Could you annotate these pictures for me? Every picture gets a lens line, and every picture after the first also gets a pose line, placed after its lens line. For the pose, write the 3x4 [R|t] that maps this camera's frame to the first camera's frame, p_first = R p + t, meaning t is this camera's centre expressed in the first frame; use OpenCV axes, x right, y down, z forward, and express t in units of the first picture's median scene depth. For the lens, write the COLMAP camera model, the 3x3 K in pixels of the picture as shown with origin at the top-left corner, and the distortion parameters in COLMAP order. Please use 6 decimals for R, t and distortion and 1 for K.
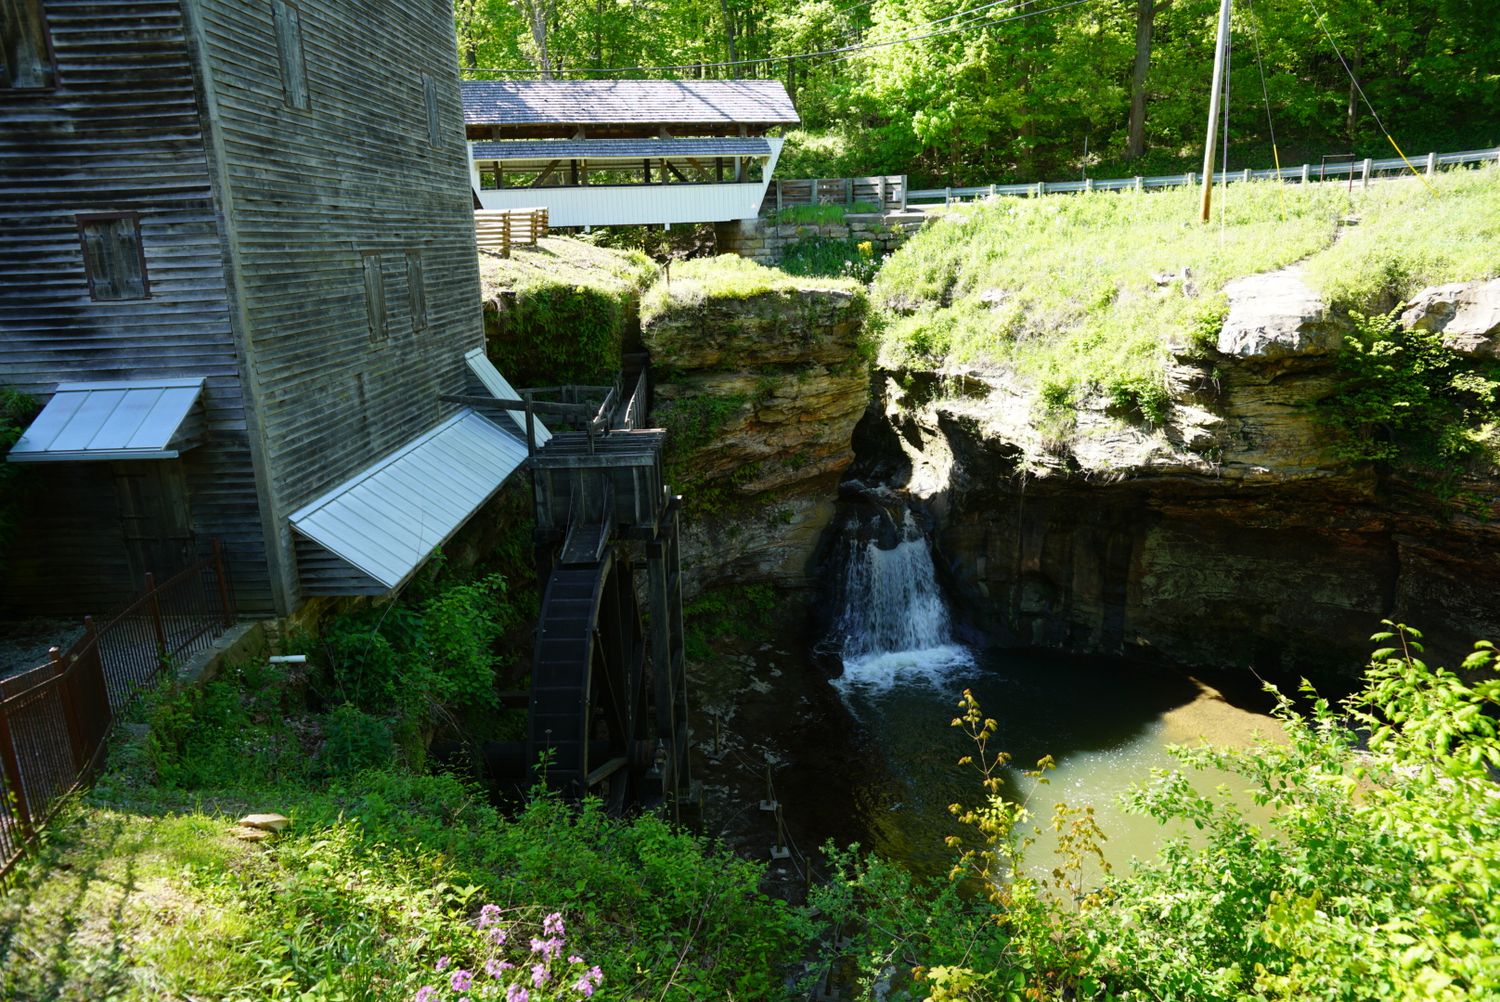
lens RADIAL K [[1001.1, 0, 750.0], [0, 1001.1, 501.0], [0, 0, 1]] dist [-0.105859, 0.082774]
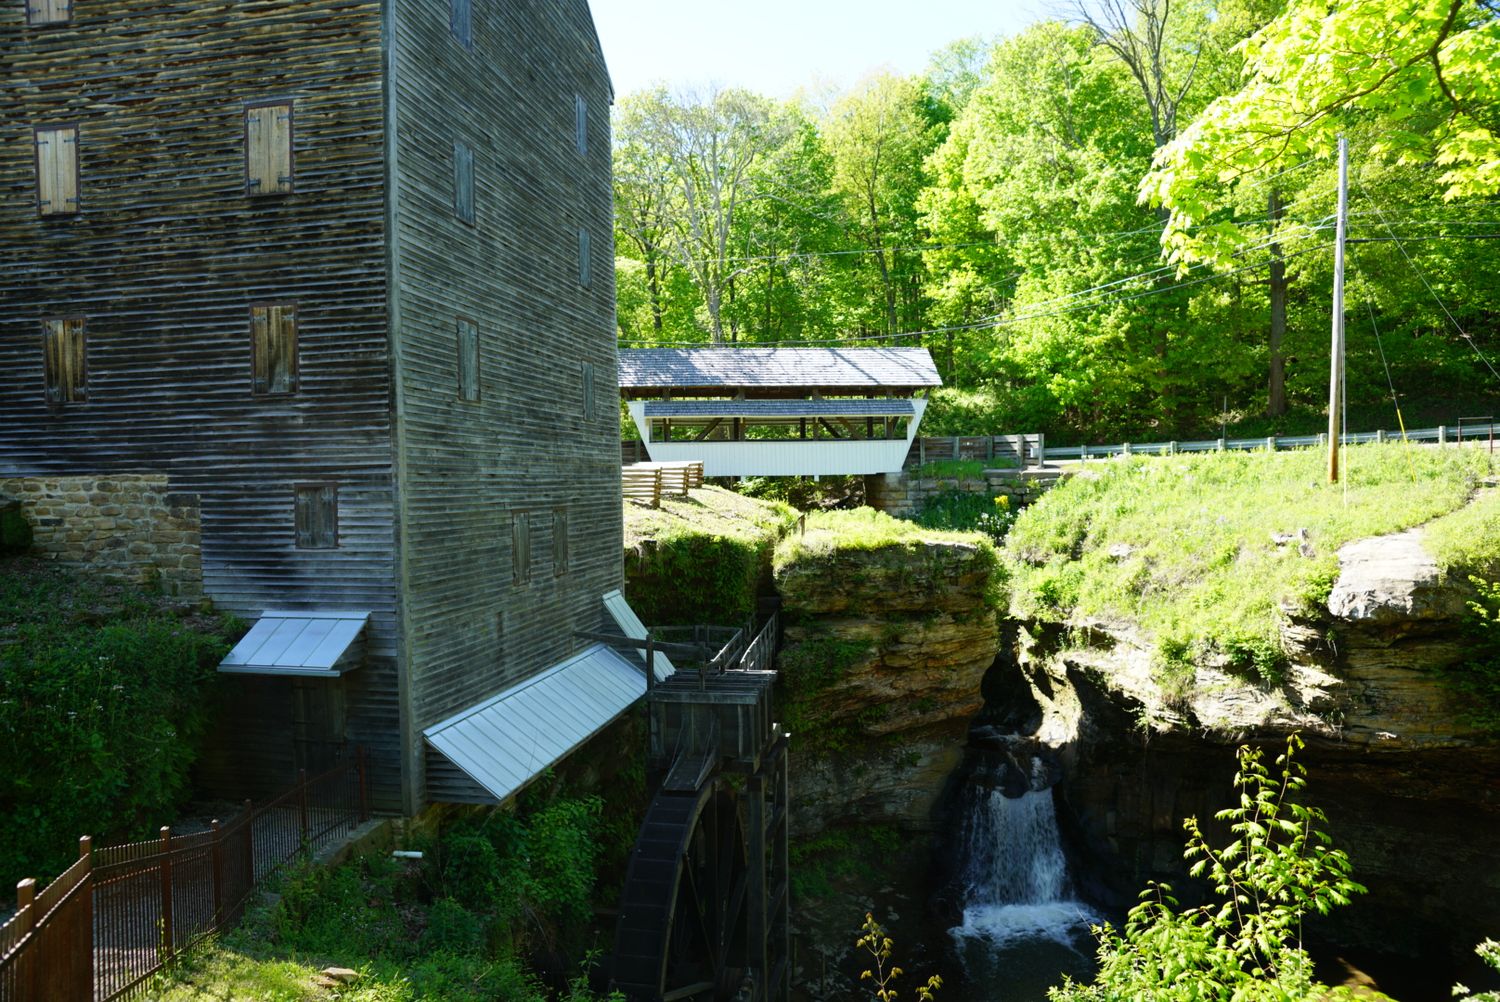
lens RADIAL K [[989.7, 0, 755.5], [0, 989.7, 515.8], [0, 0, 1]] dist [-0.107562, 0.083365]
pose [[0.985233, 0.021643, -0.169843, 0.053704], [-0.058250, 0.975176, -0.213630, -0.004195], [0.161003, 0.220369, 0.962037, -0.057122]]
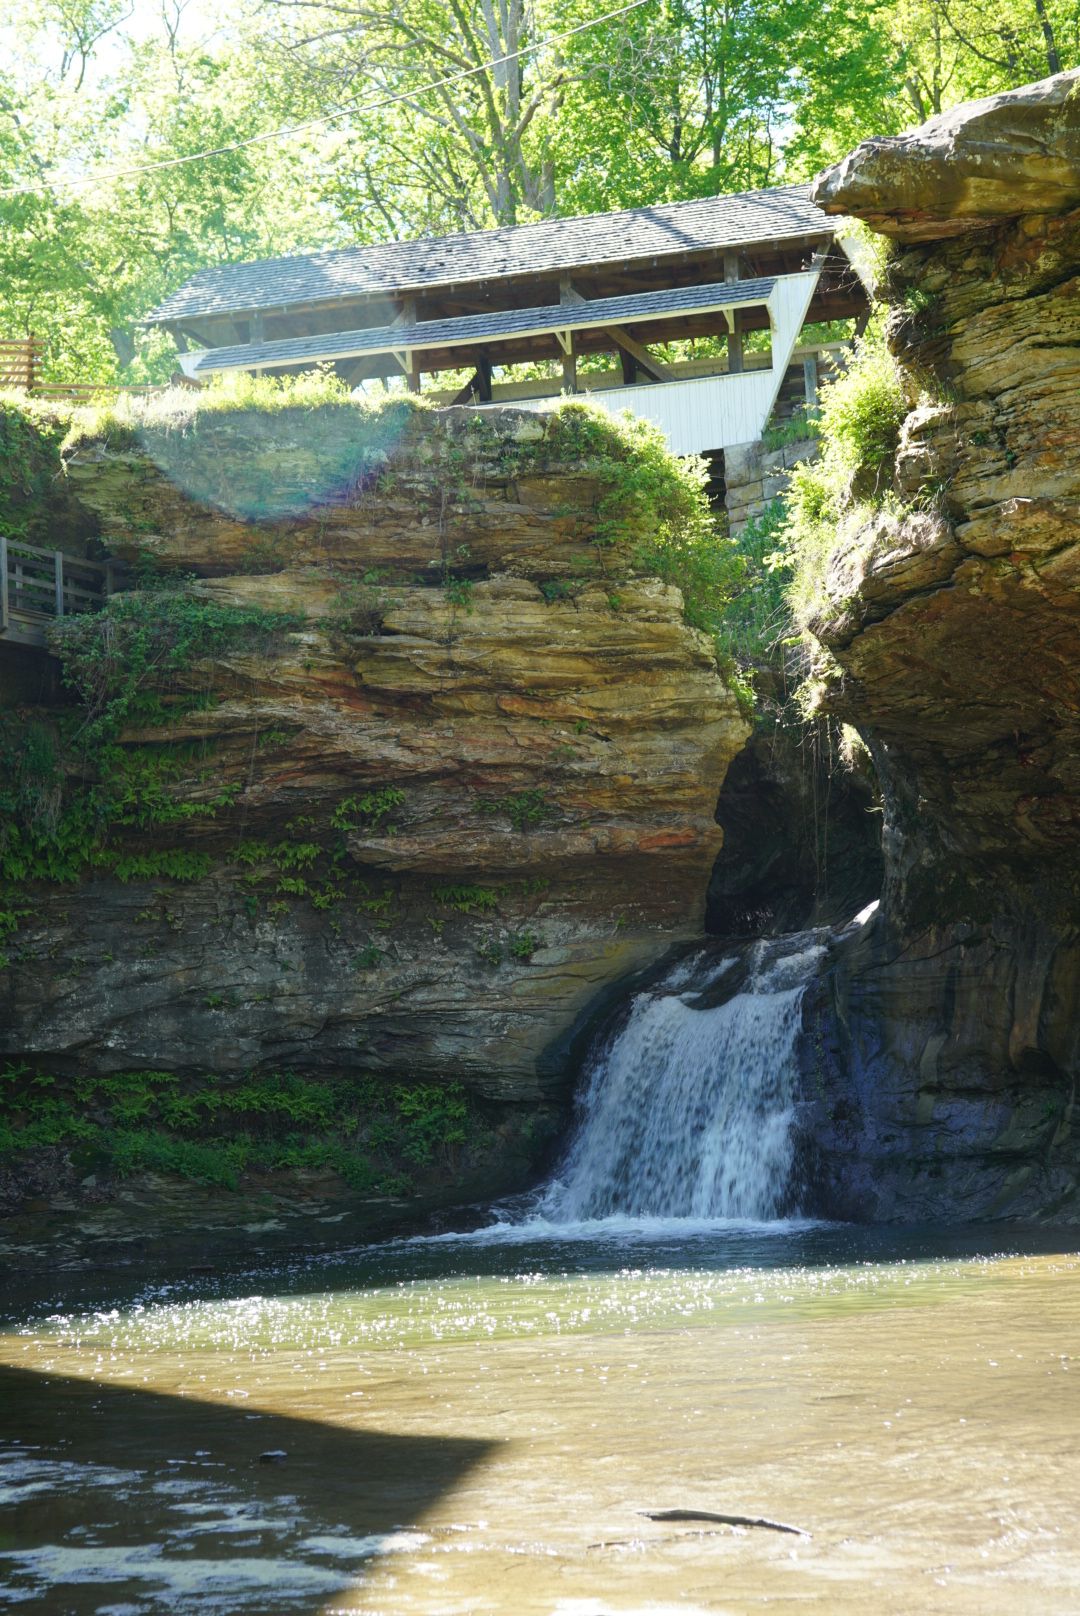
lens RADIAL K [[2444.3, 0, 533.5], [0, 2444.3, 821.2], [0, 0, 1]] dist [0.053760, 0.124181]
pose [[0.866693, -0.051493, -0.496177, 0.740697], [-0.109598, 0.950699, -0.290103, 0.352053], [0.486653, 0.305811, 0.818320, 0.121073]]
